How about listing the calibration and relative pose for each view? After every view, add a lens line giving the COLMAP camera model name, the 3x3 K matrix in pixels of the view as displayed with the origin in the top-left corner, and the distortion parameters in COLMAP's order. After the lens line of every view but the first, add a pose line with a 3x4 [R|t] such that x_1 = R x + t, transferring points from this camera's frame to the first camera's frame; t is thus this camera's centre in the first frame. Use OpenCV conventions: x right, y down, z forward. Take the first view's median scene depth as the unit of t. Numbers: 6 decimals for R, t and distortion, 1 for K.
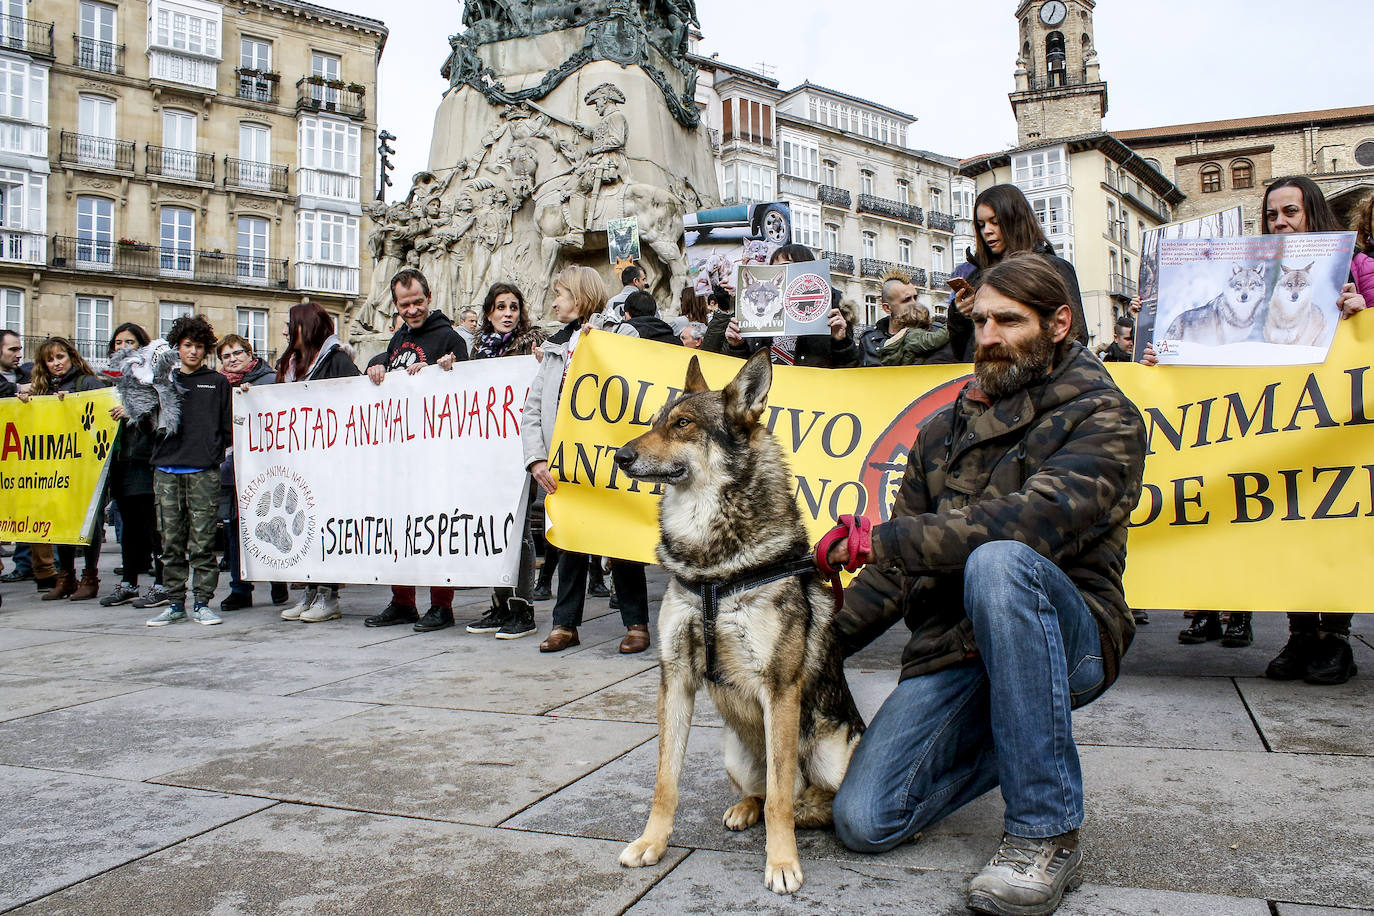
lens RADIAL K [[1140.0, 0, 685.7], [0, 1140.0, 460.3], [0, 0, 1]] dist [-0.164858, 0.151659]
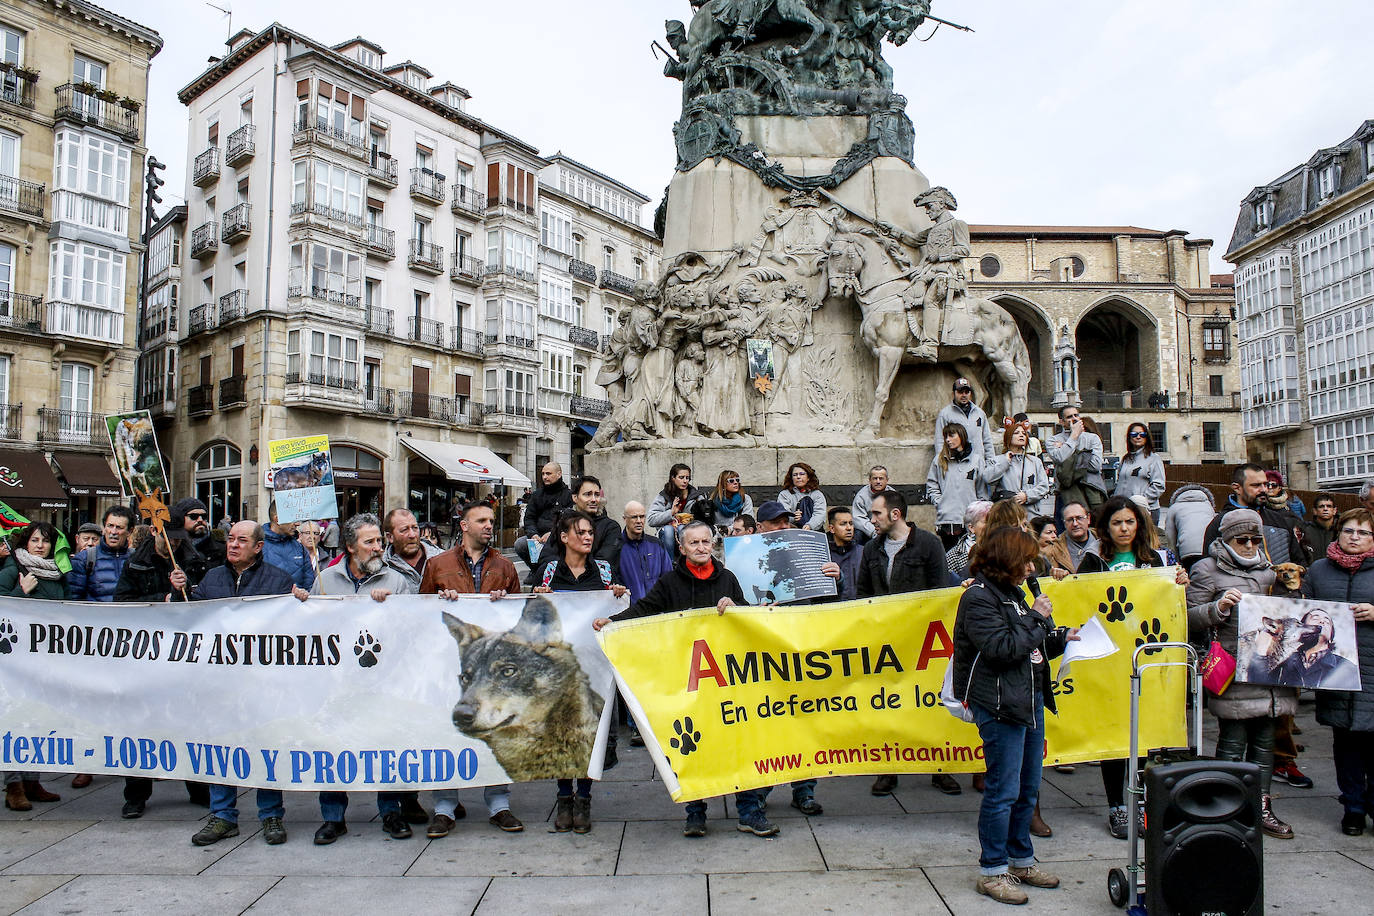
lens RADIAL K [[1140.0, 0, 685.7], [0, 1140.0, 460.3], [0, 0, 1]] dist [-0.164858, 0.151659]
pose [[0.931517, 0.031384, 0.362340, -0.552632], [-0.011283, 0.998284, -0.057460, -0.046662], [-0.363522, 0.049436, 0.930273, 0.195699]]
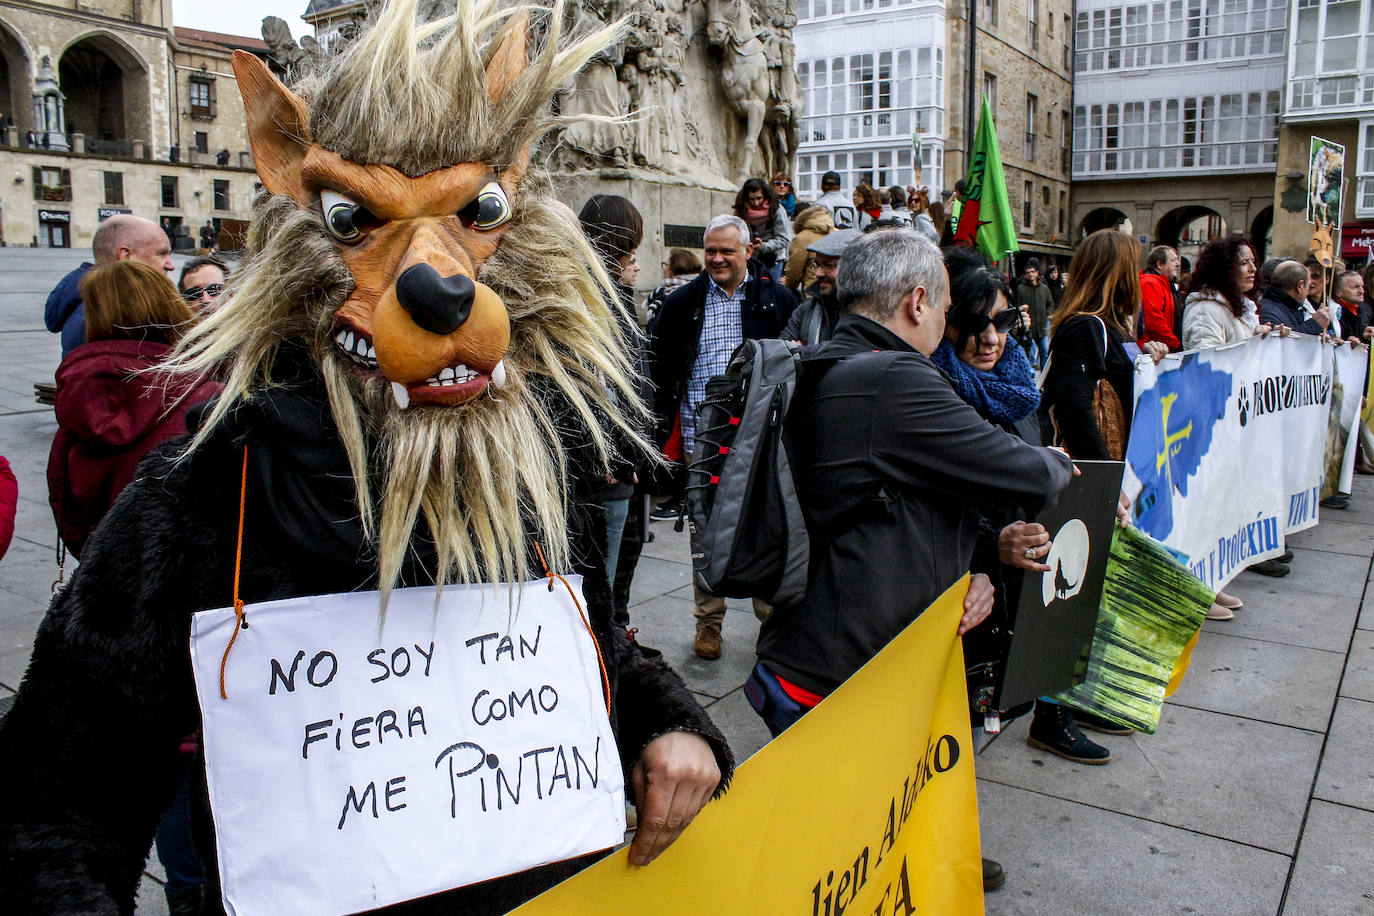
lens RADIAL K [[1124.2, 0, 687.0], [0, 1124.2, 458.0], [0, 0, 1]] dist [-0.169186, 0.154741]
pose [[0.234320, -0.130418, 0.963372, -0.968545], [-0.024499, 0.989854, 0.139962, -0.026600], [-0.971851, -0.056397, 0.228748, 0.741768]]
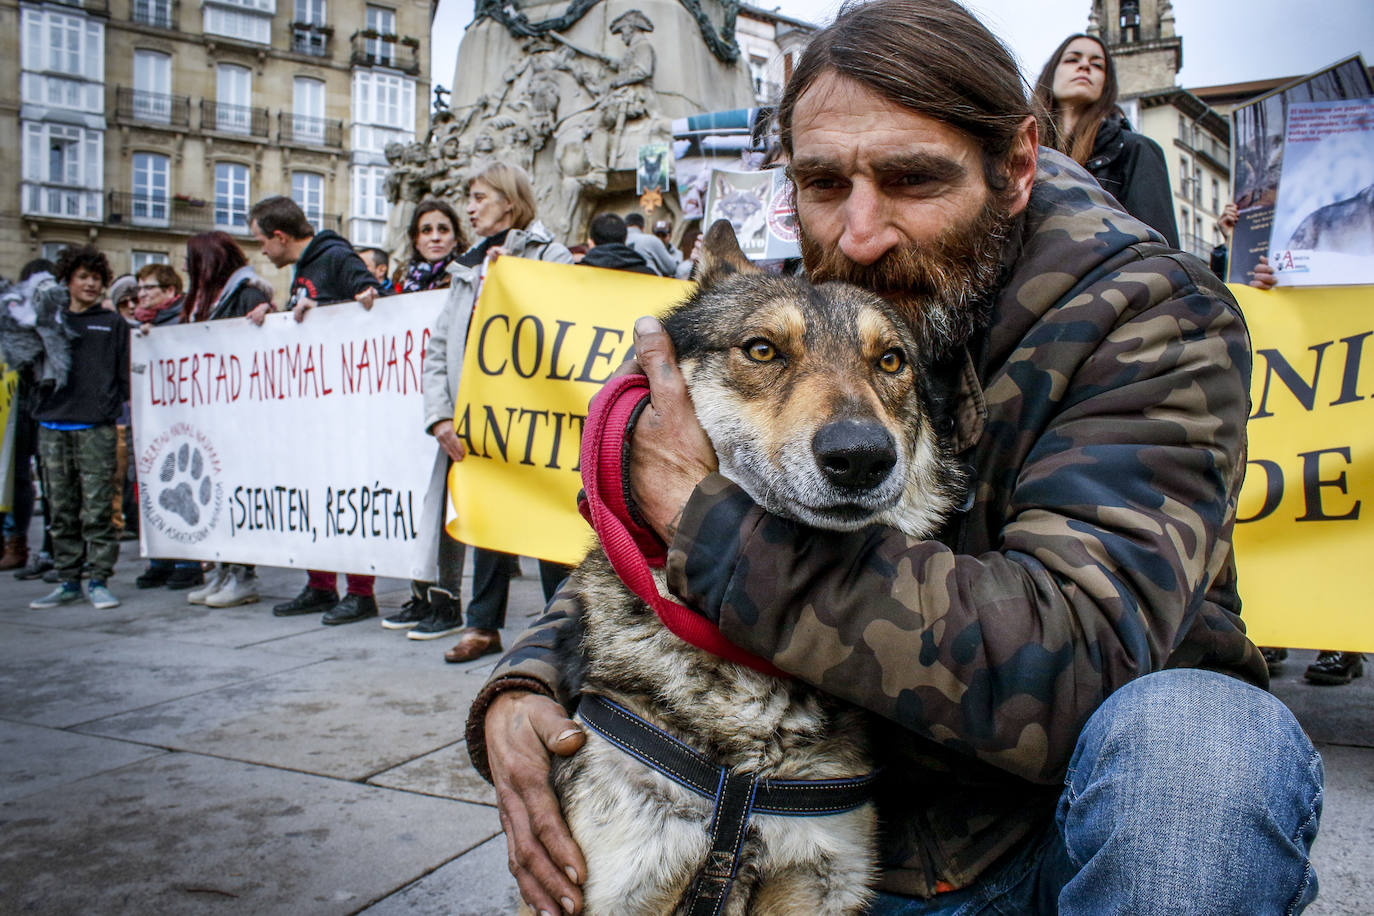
lens RADIAL K [[1124.2, 0, 687.0], [0, 1124.2, 458.0], [0, 0, 1]] dist [-0.169186, 0.154741]
pose [[0.998295, 0.011232, -0.057287, 0.026834], [-0.009272, 0.999367, 0.034354, 0.000106], [0.057637, -0.033764, 0.997766, 0.082586]]
